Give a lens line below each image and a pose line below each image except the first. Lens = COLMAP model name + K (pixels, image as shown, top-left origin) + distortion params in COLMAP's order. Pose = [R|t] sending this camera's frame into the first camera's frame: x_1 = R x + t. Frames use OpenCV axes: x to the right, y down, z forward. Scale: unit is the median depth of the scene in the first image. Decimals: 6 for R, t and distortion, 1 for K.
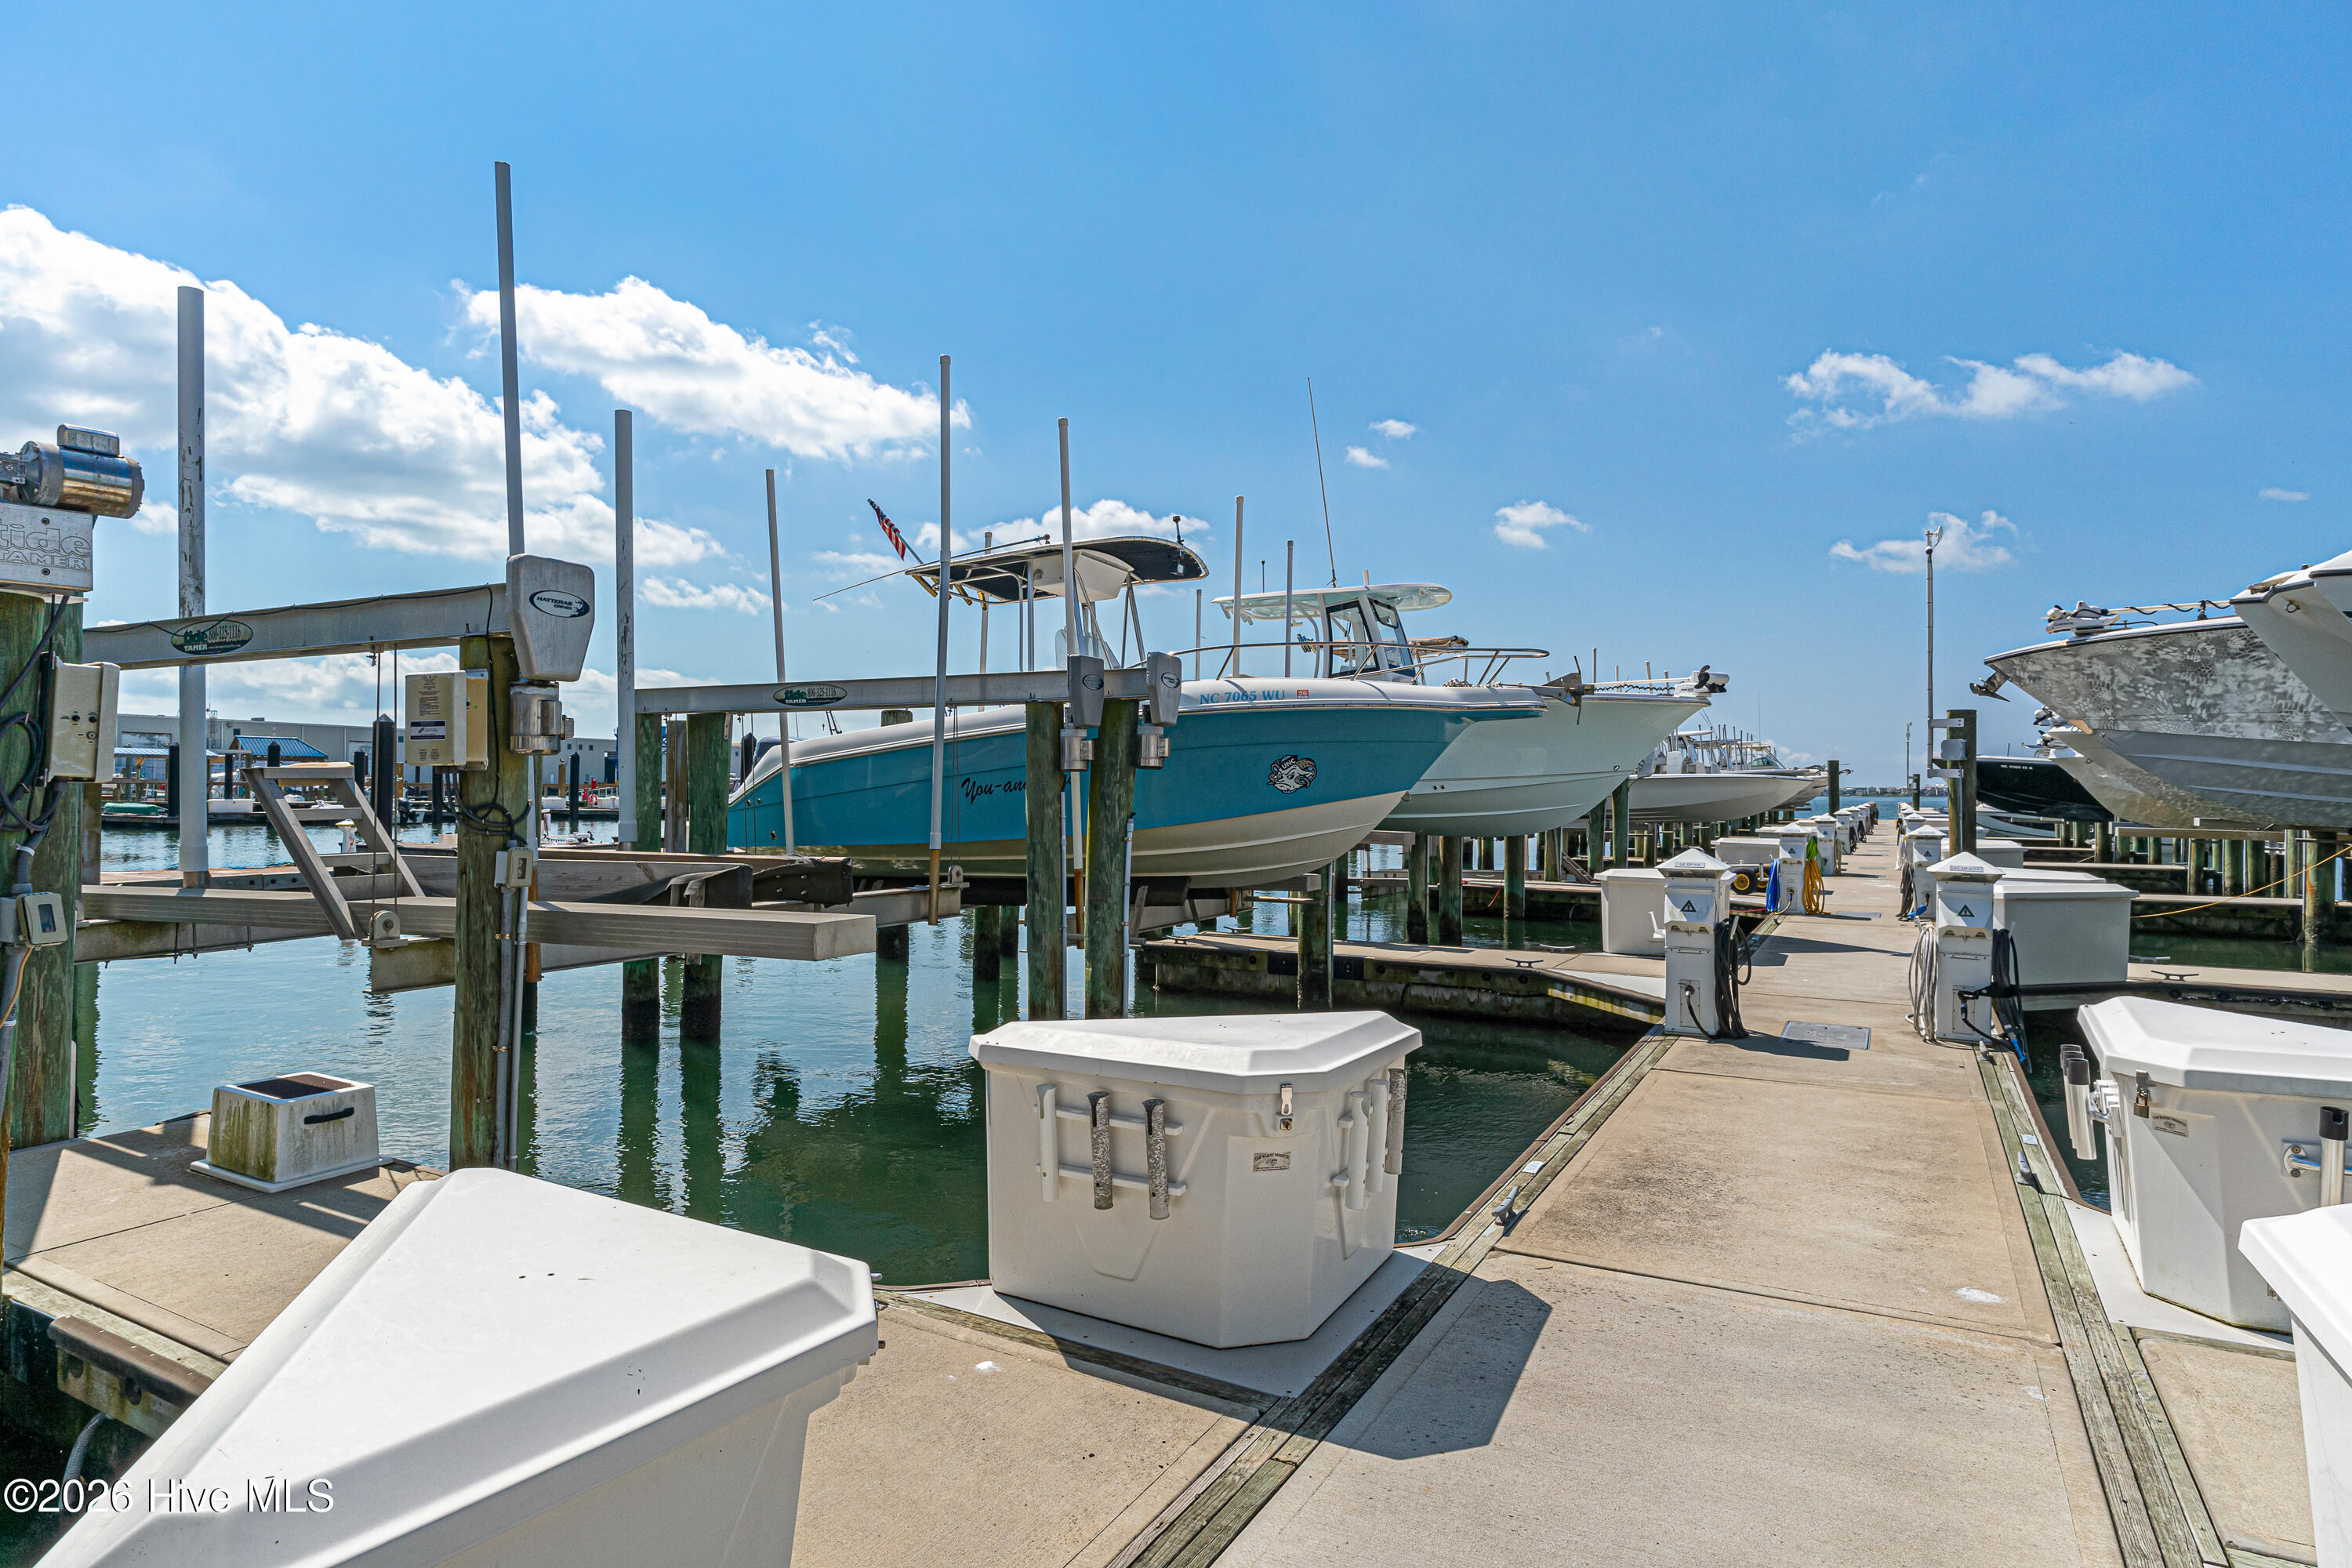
lens RADIAL K [[1308.4, 0, 1176.0], [0, 1308.4, 784.0], [0, 0, 1]] dist [-0.004563, -0.000227]
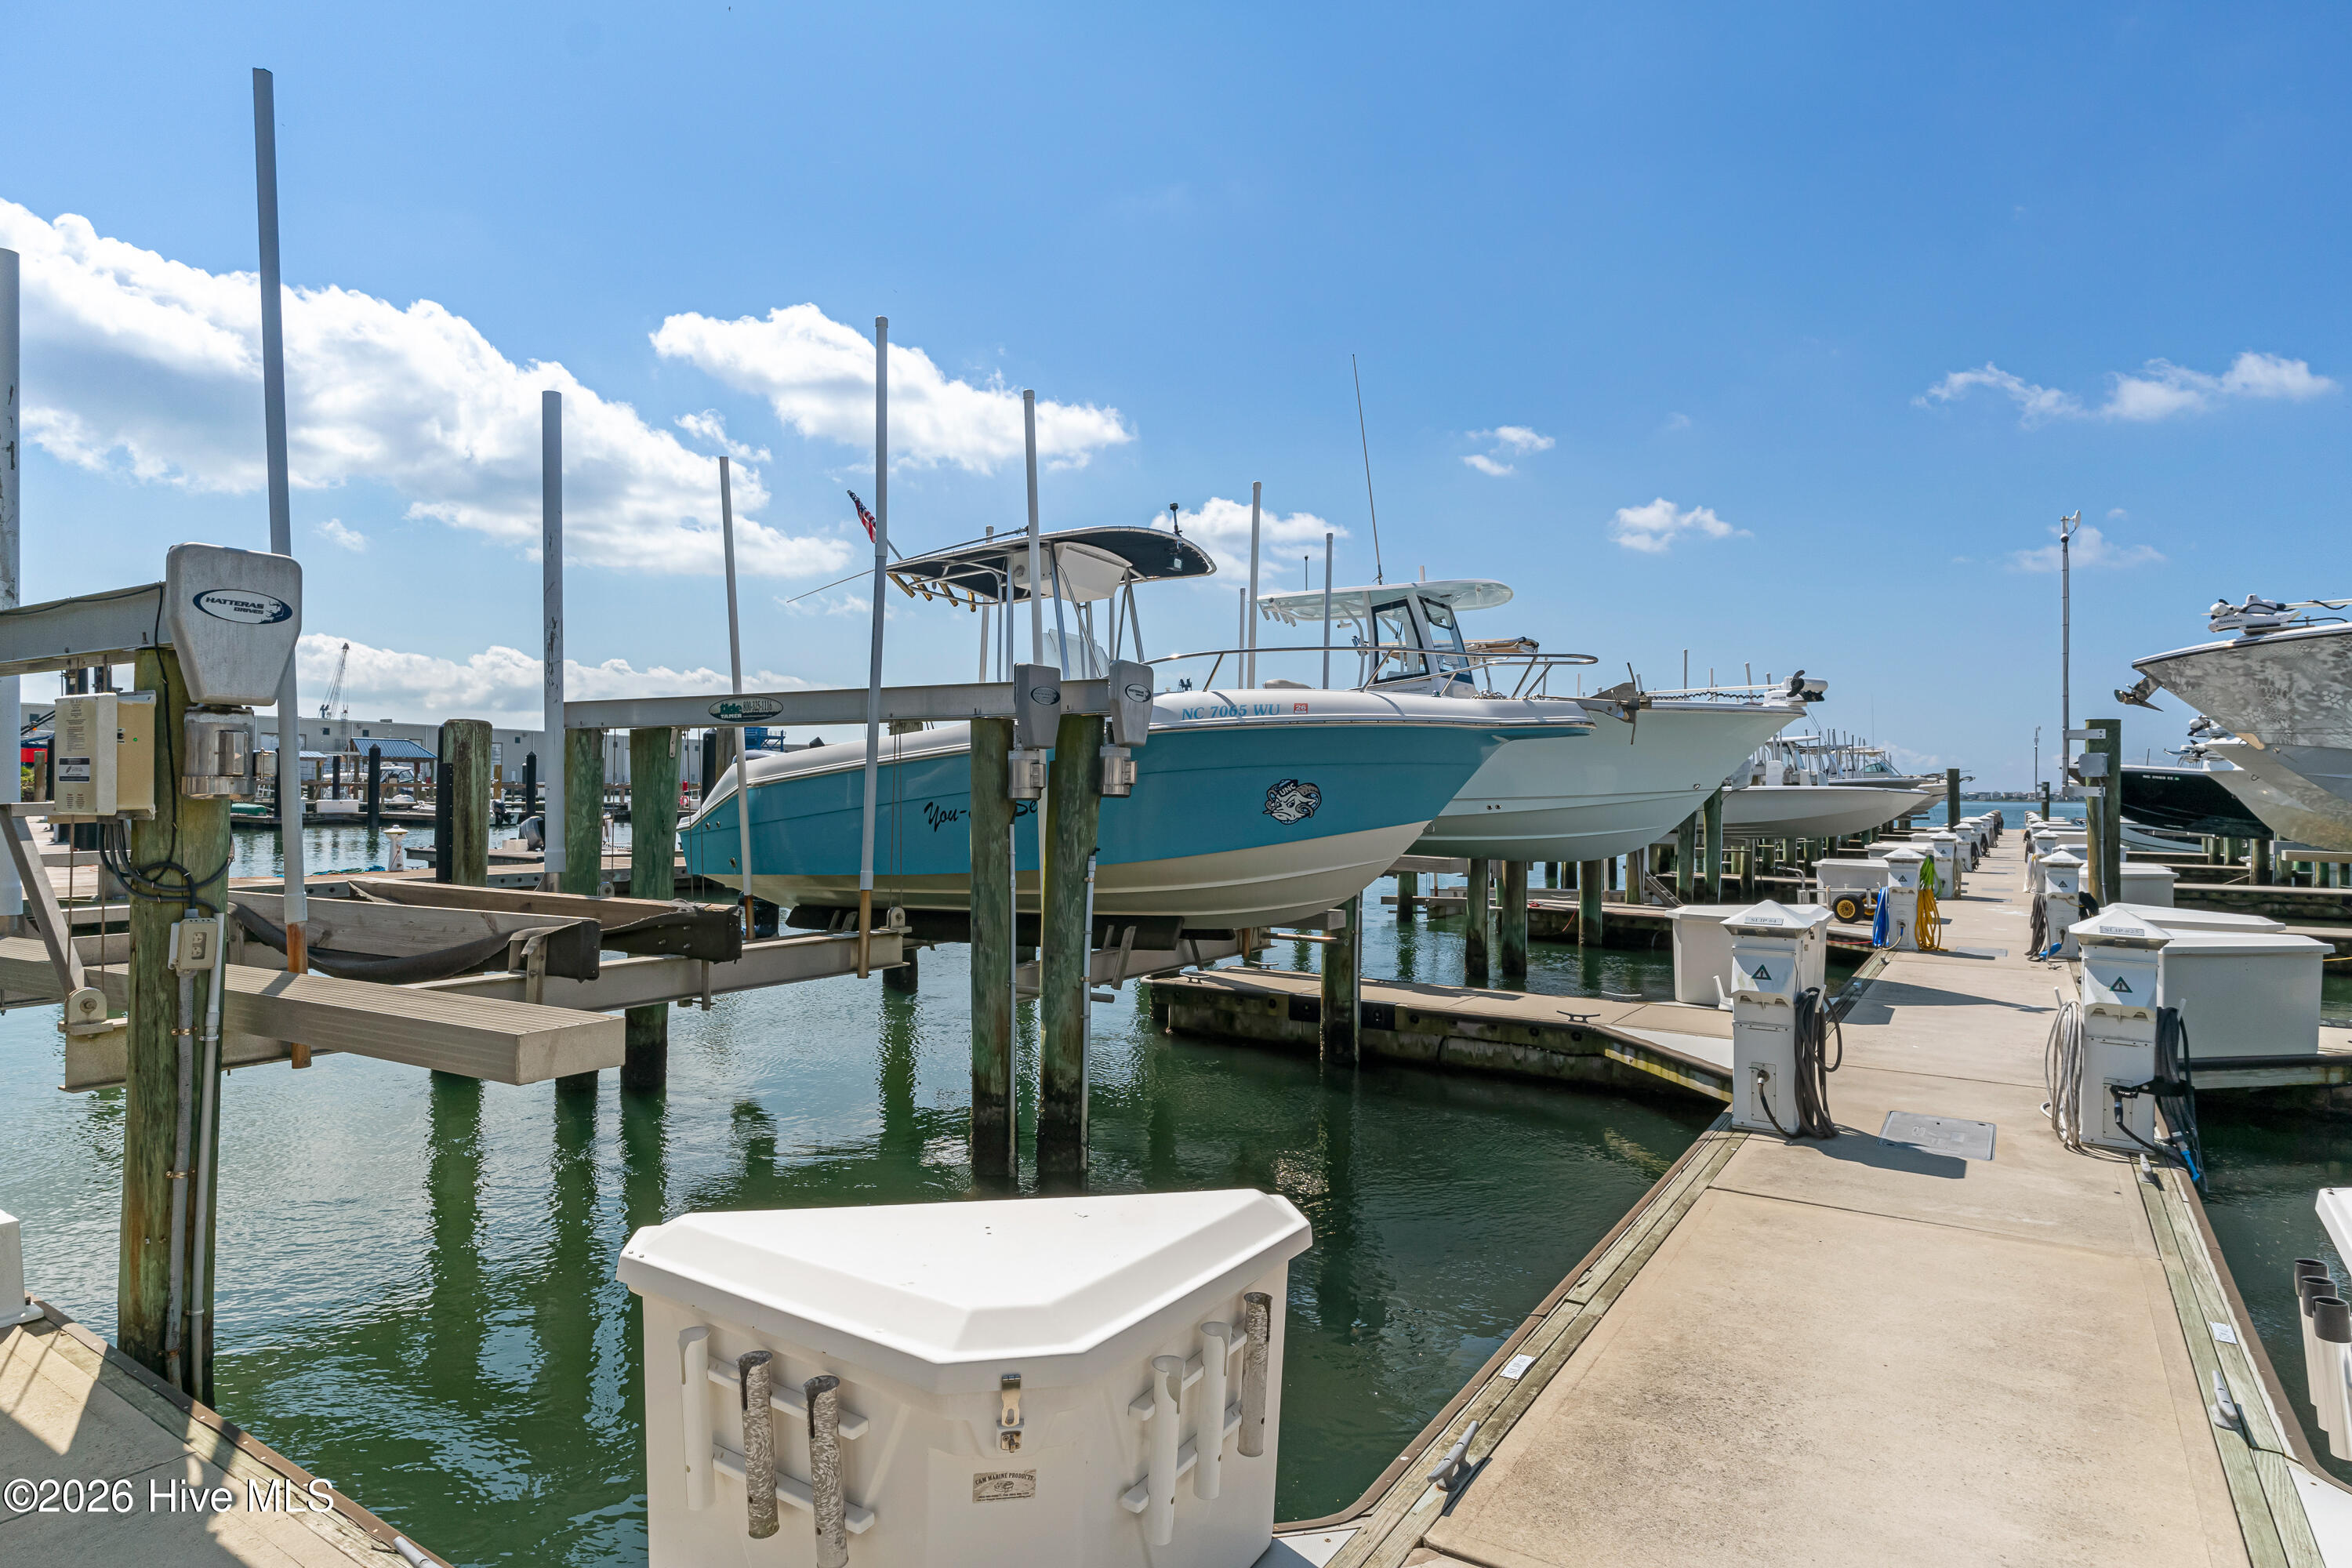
lens RADIAL K [[1310.1, 0, 1179.8], [0, 1310.1, 782.0], [0, 0, 1]] dist [-0.003639, -0.000944]
pose [[0.997652, 0.003235, -0.068416, 0.076363], [-0.003415, 0.999991, -0.002520, -0.018483], [0.068407, 0.002748, 0.997654, 0.145184]]
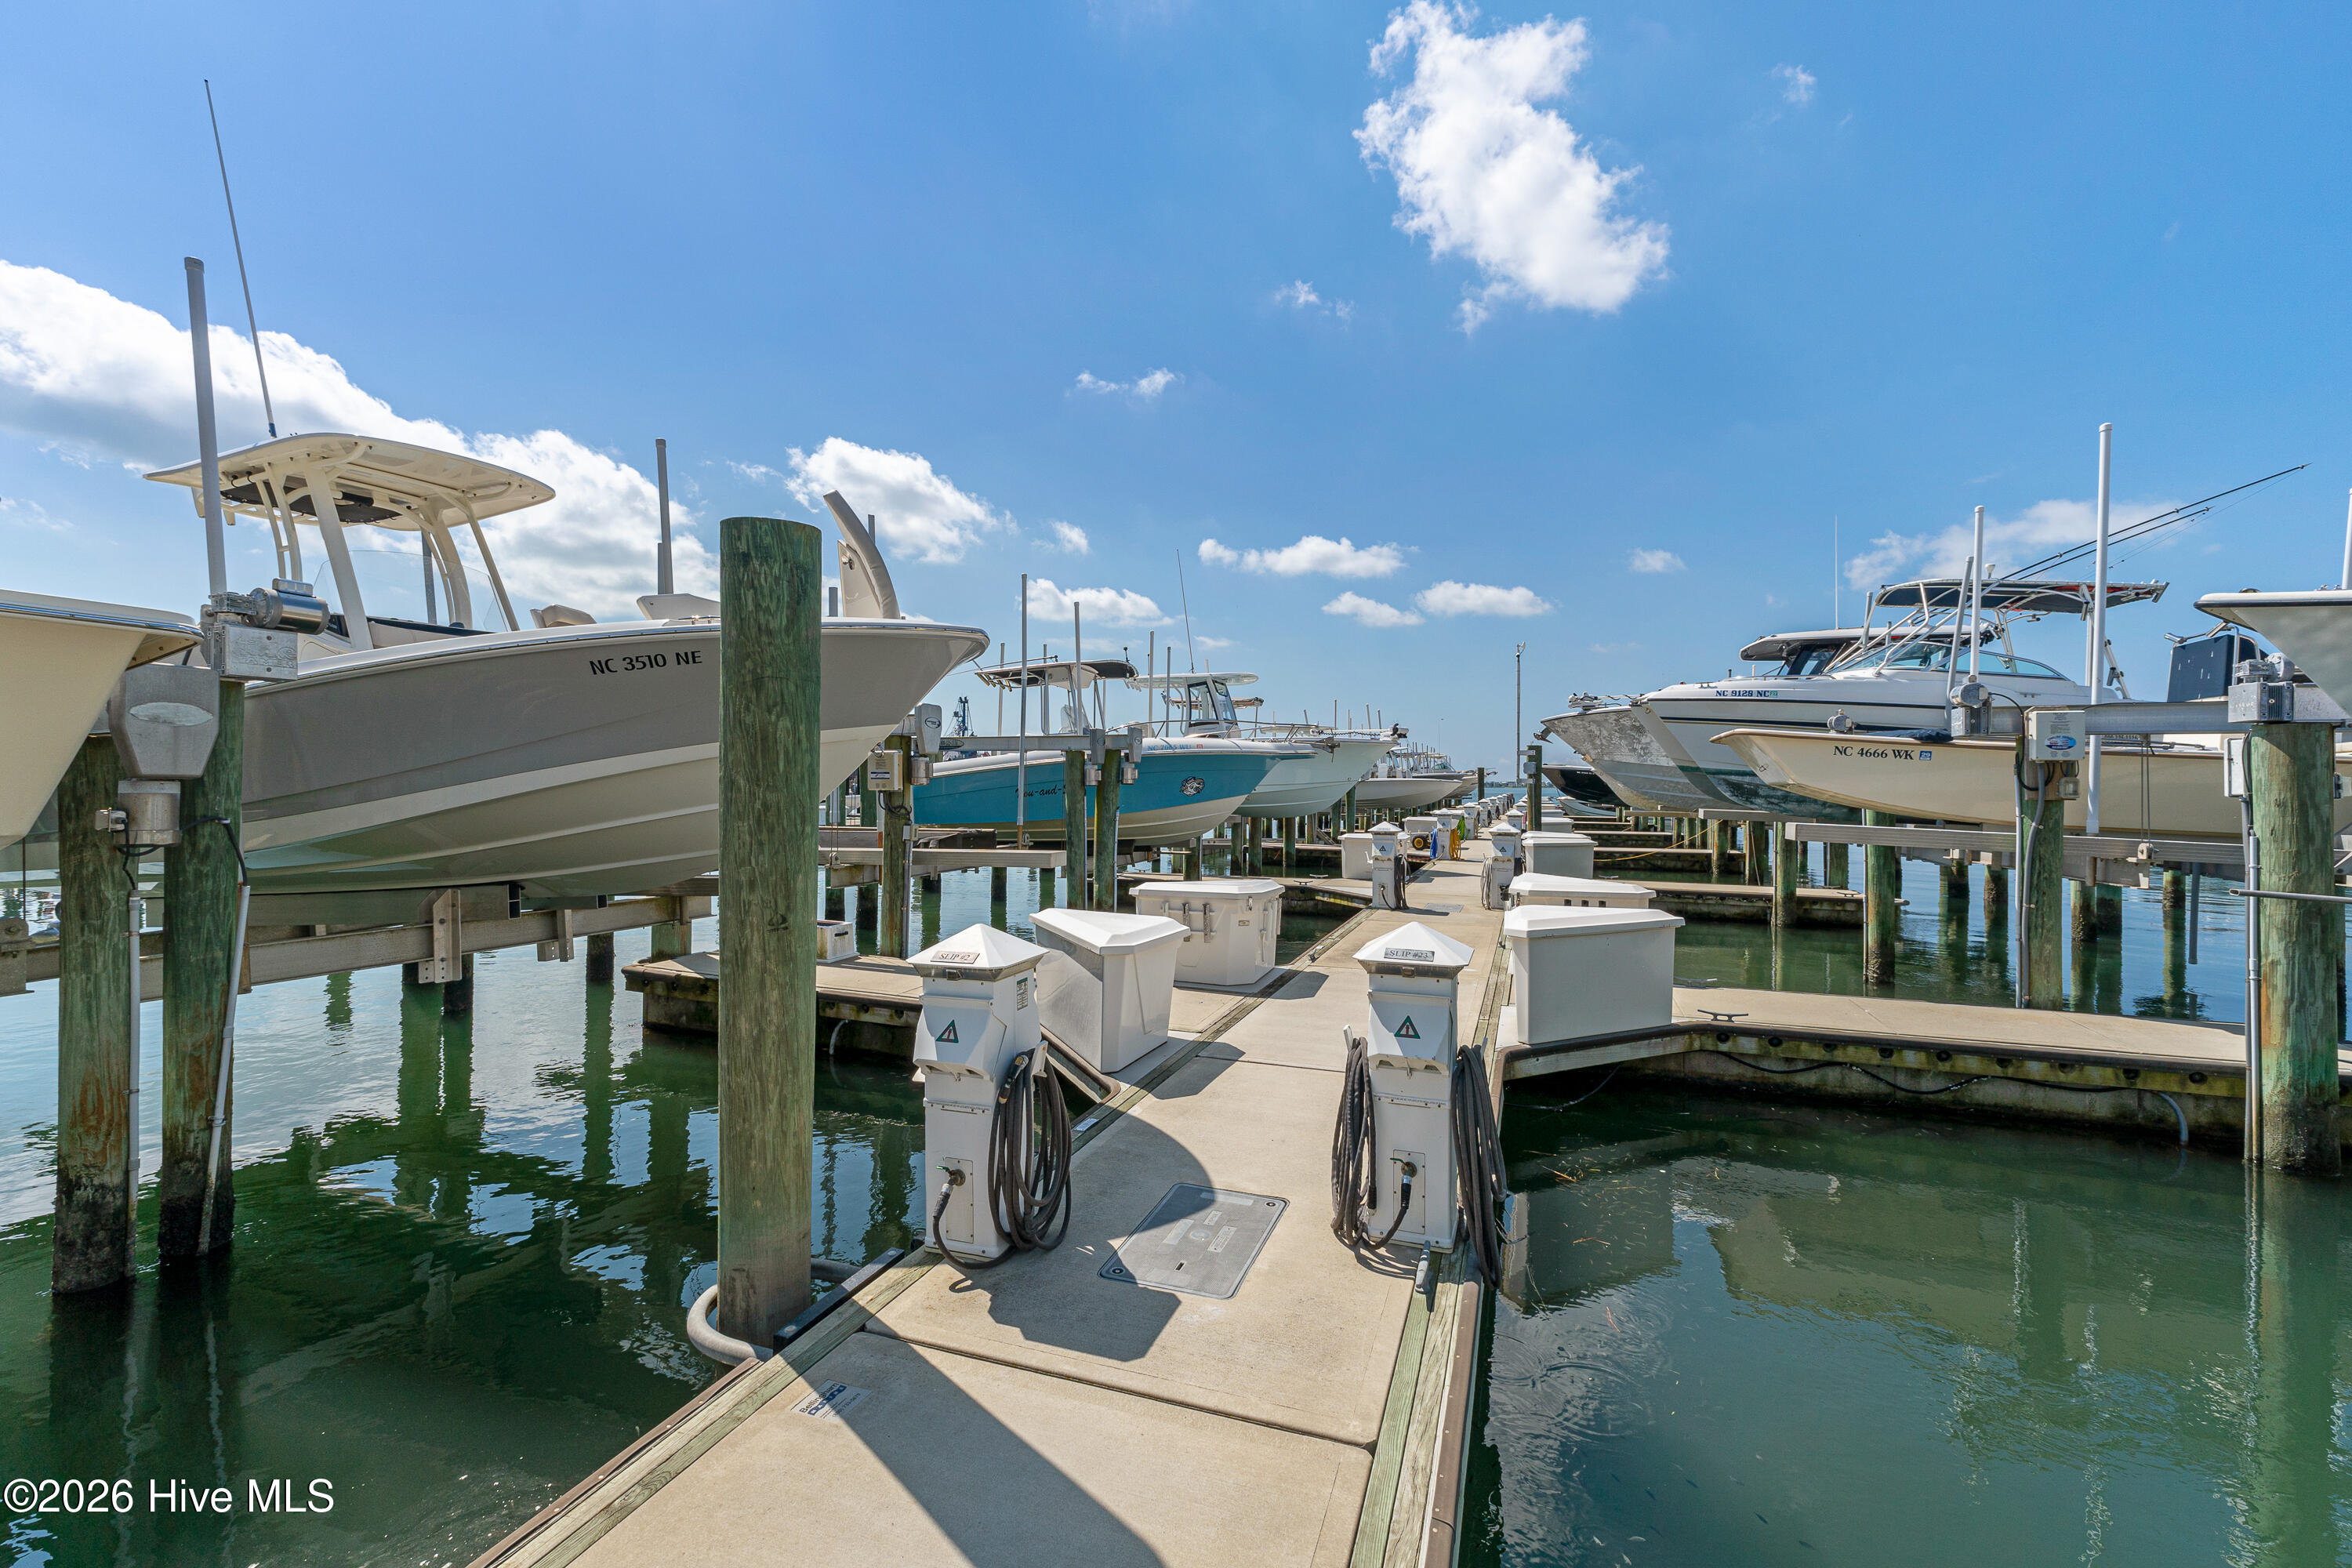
lens RADIAL K [[986.7, 0, 1176.0], [0, 986.7, 784.0], [0, 0, 1]] dist [0.003322, 0.000077]
pose [[0.988262, 0.000617, 0.152766, -0.168538], [-0.001458, 0.999984, 0.005398, -0.019058], [-0.152760, -0.005557, 0.988248, -0.484709]]
